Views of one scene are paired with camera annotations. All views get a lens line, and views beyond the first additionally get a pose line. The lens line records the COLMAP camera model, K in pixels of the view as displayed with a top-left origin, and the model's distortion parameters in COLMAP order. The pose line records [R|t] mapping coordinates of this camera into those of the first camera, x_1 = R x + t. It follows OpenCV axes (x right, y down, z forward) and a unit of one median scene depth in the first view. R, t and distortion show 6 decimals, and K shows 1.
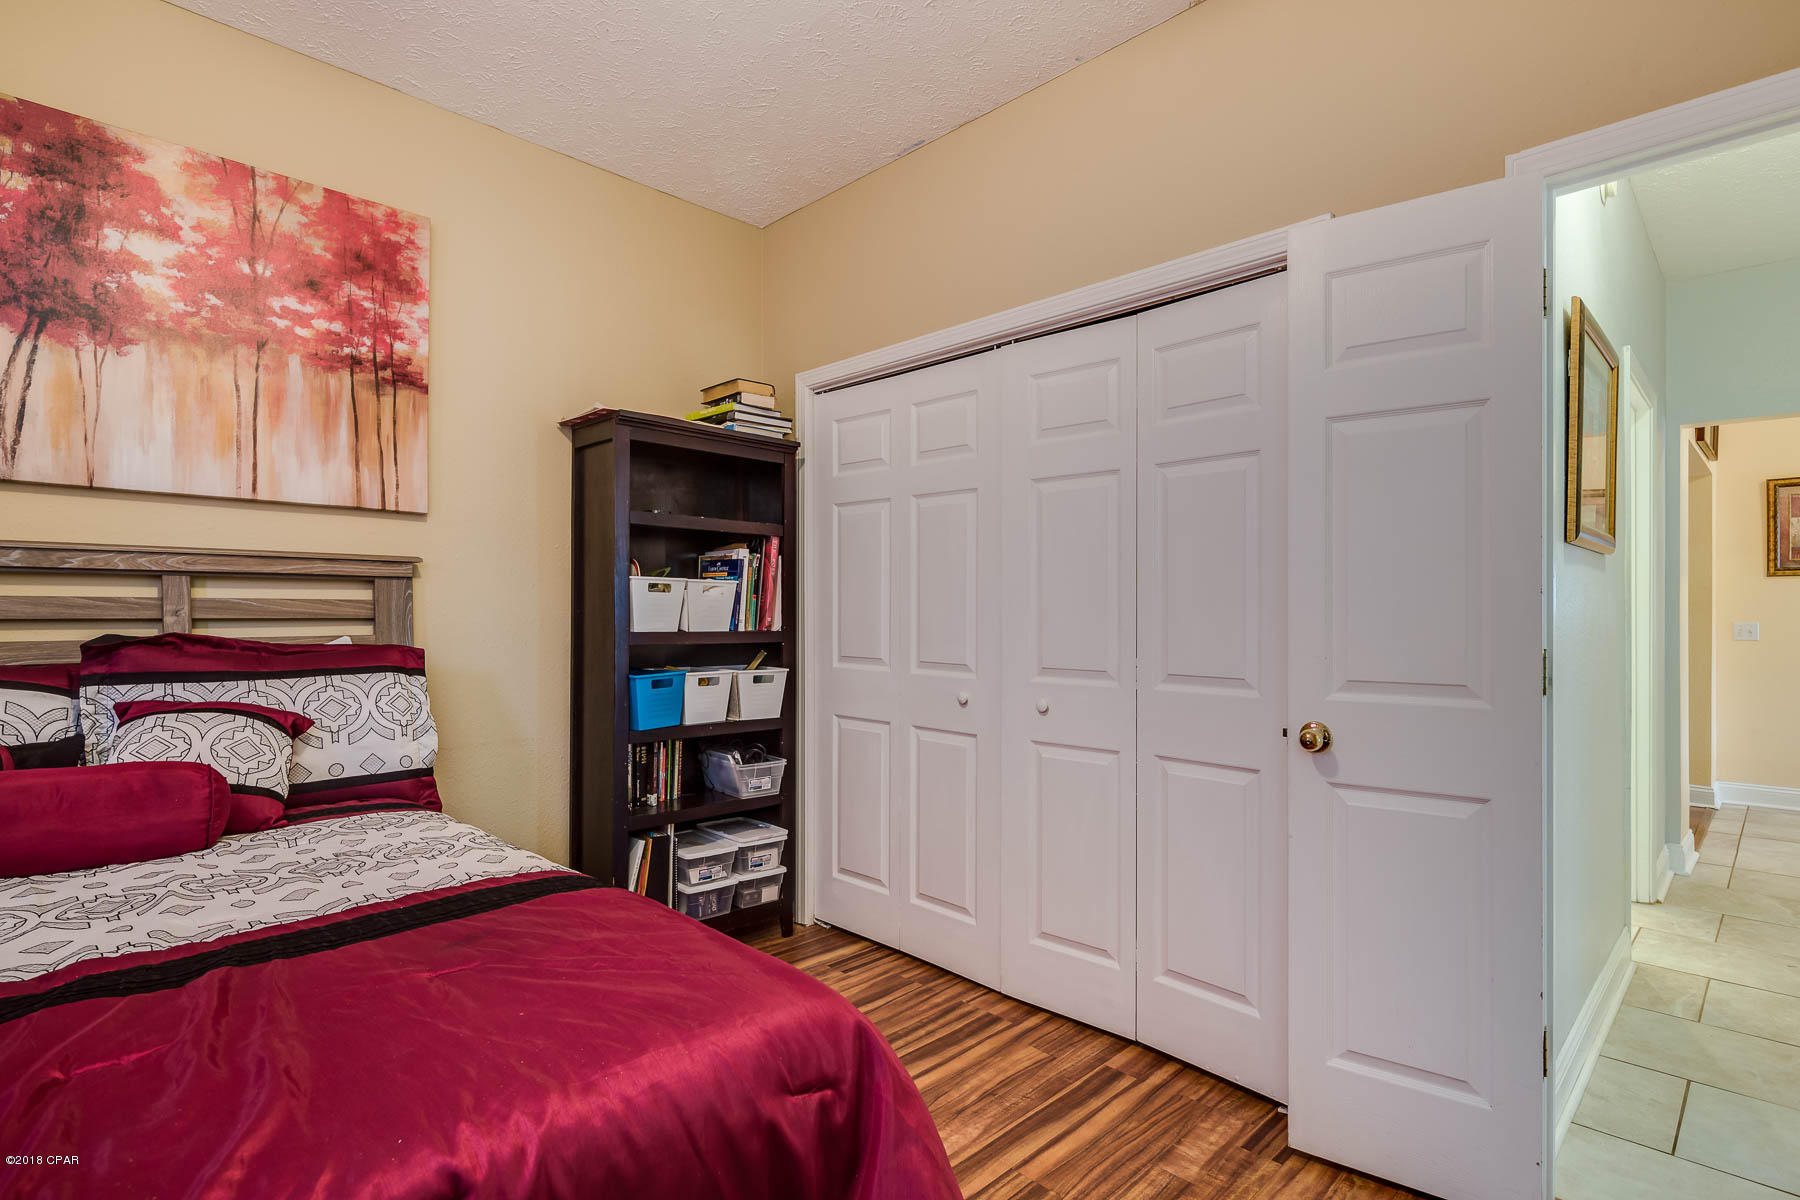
lens RADIAL K [[869.2, 0, 900.0], [0, 869.2, 600.0], [0, 0, 1]] dist [-0.000020, -0.000596]
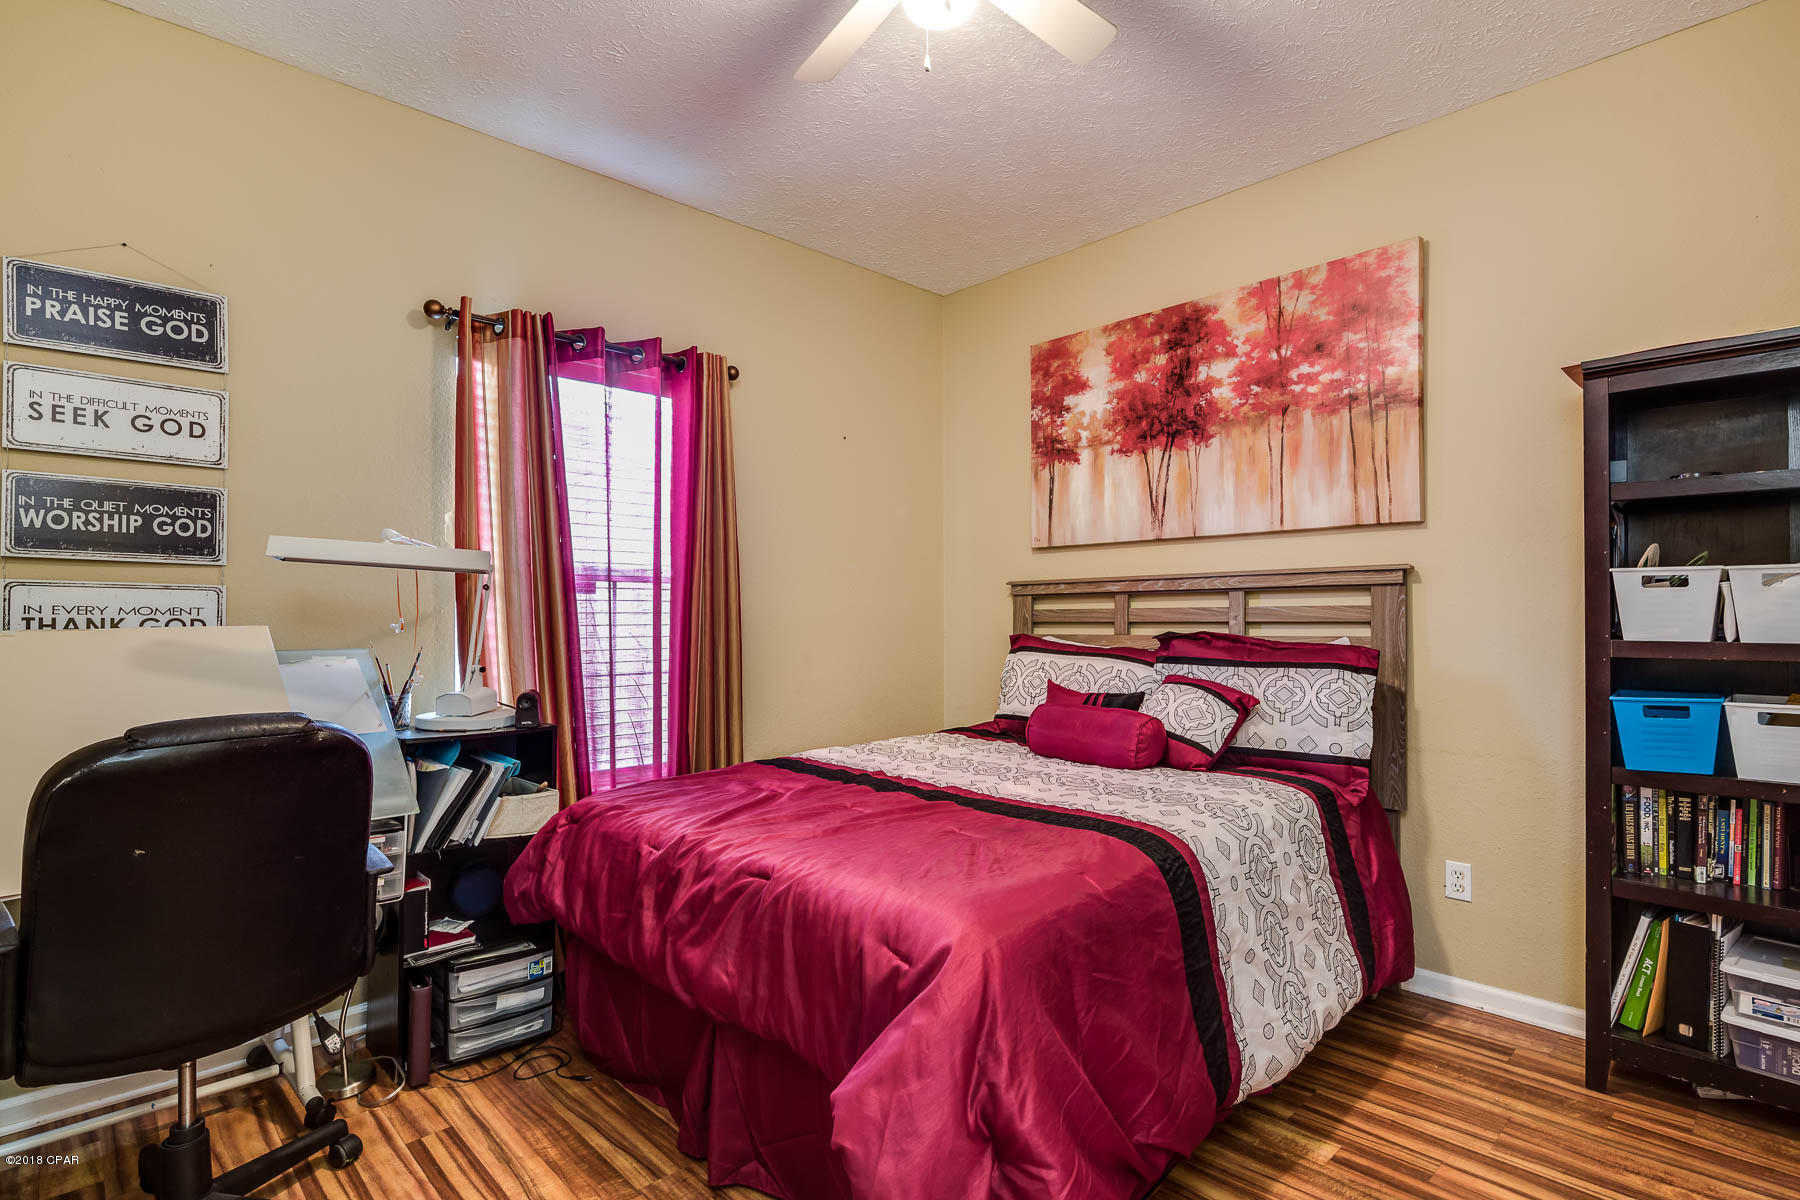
lens RADIAL K [[869.2, 0, 900.0], [0, 869.2, 600.0], [0, 0, 1]] dist [-0.000020, -0.000596]
pose [[-0.009445, -0.023092, -0.999689, 0.560874], [0.019131, 0.999546, -0.023270, 0.007983], [0.999772, -0.019344, -0.008999, 0.435292]]
